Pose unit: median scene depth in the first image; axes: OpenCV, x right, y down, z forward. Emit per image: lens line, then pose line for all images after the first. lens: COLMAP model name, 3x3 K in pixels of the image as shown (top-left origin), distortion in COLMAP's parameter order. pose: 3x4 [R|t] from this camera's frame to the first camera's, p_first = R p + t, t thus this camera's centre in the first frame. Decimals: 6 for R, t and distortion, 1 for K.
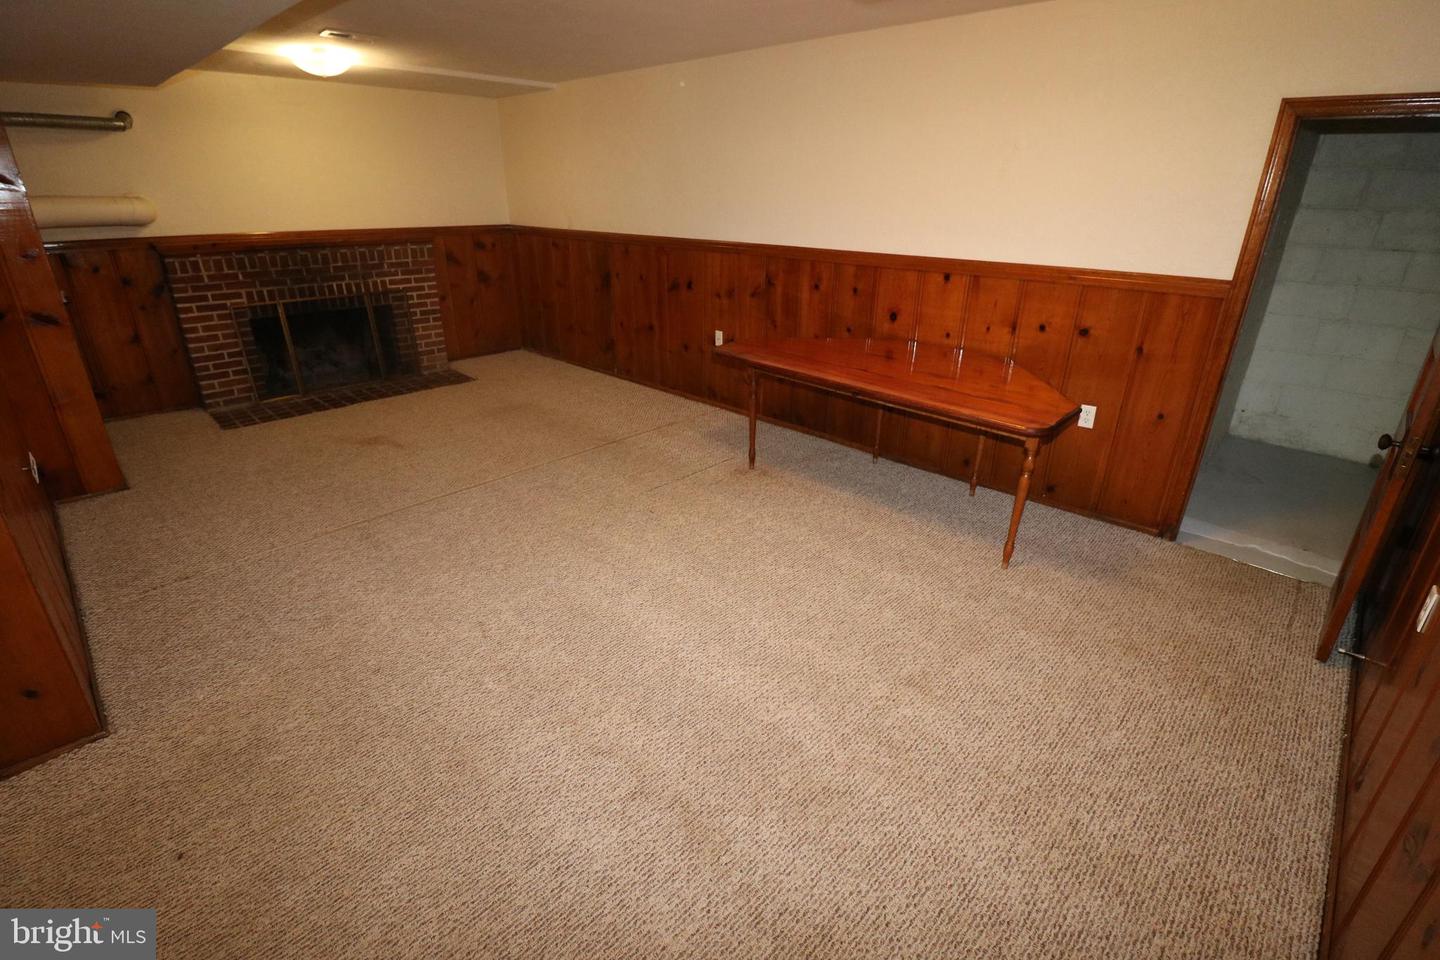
lens RADIAL K [[659.2, 0, 720.0], [0, 659.2, 480.0], [0, 0, 1]] dist [0.000157, -0.014960]
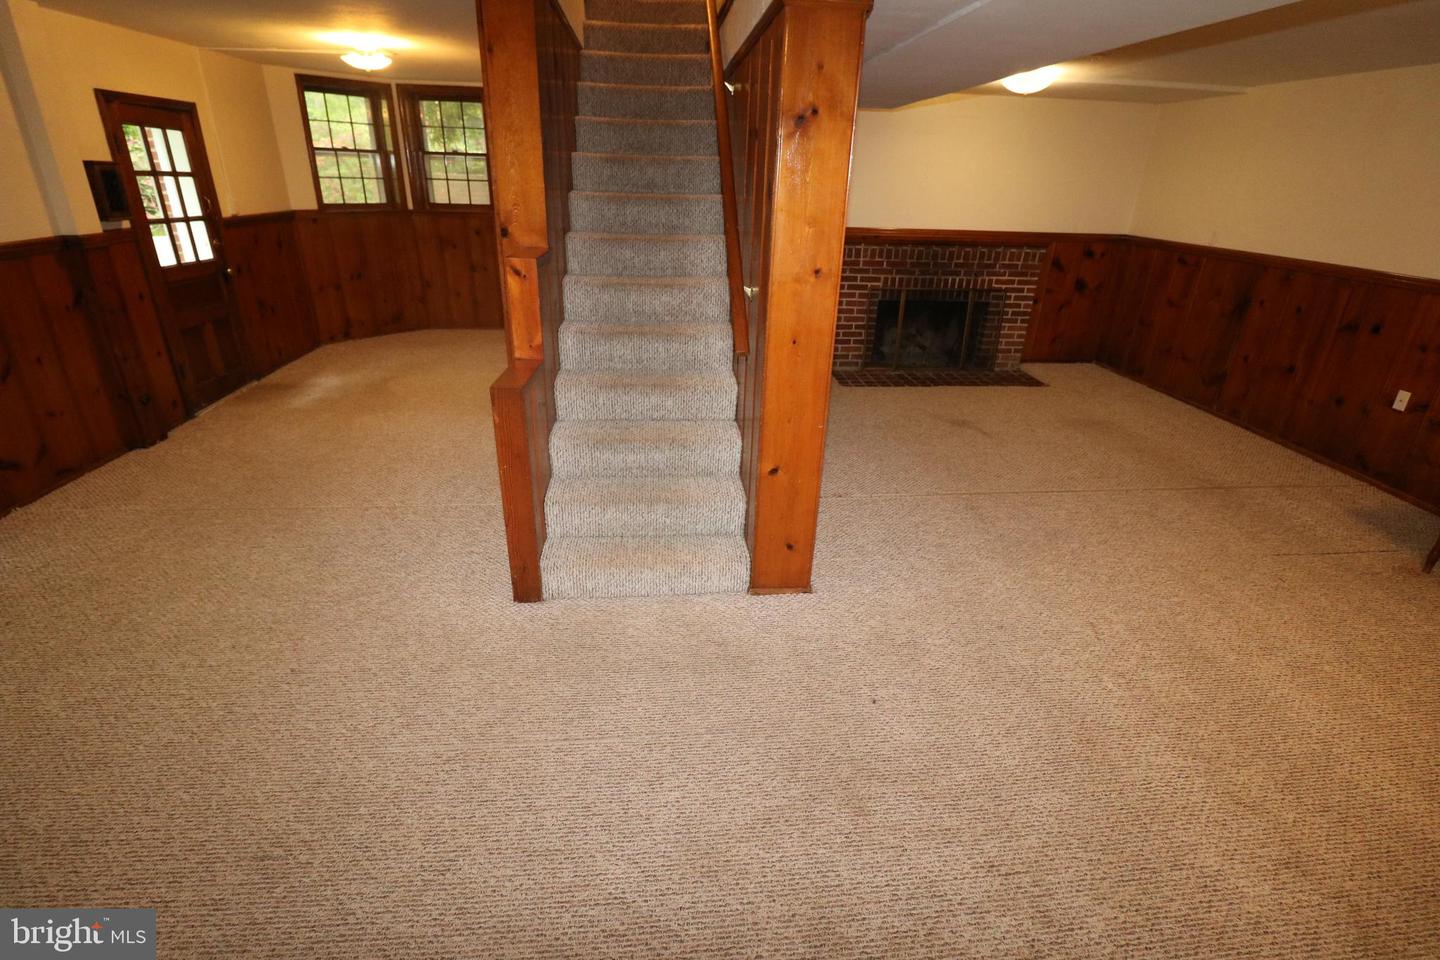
lens RADIAL K [[659.2, 0, 720.0], [0, 659.2, 480.0], [0, 0, 1]] dist [0.000157, -0.014960]
pose [[0.751460, 0.284708, -0.595188, -0.122215], [-0.282140, 0.954128, 0.100188, 0.029724], [0.596410, 0.092639, 0.797316, -0.101907]]
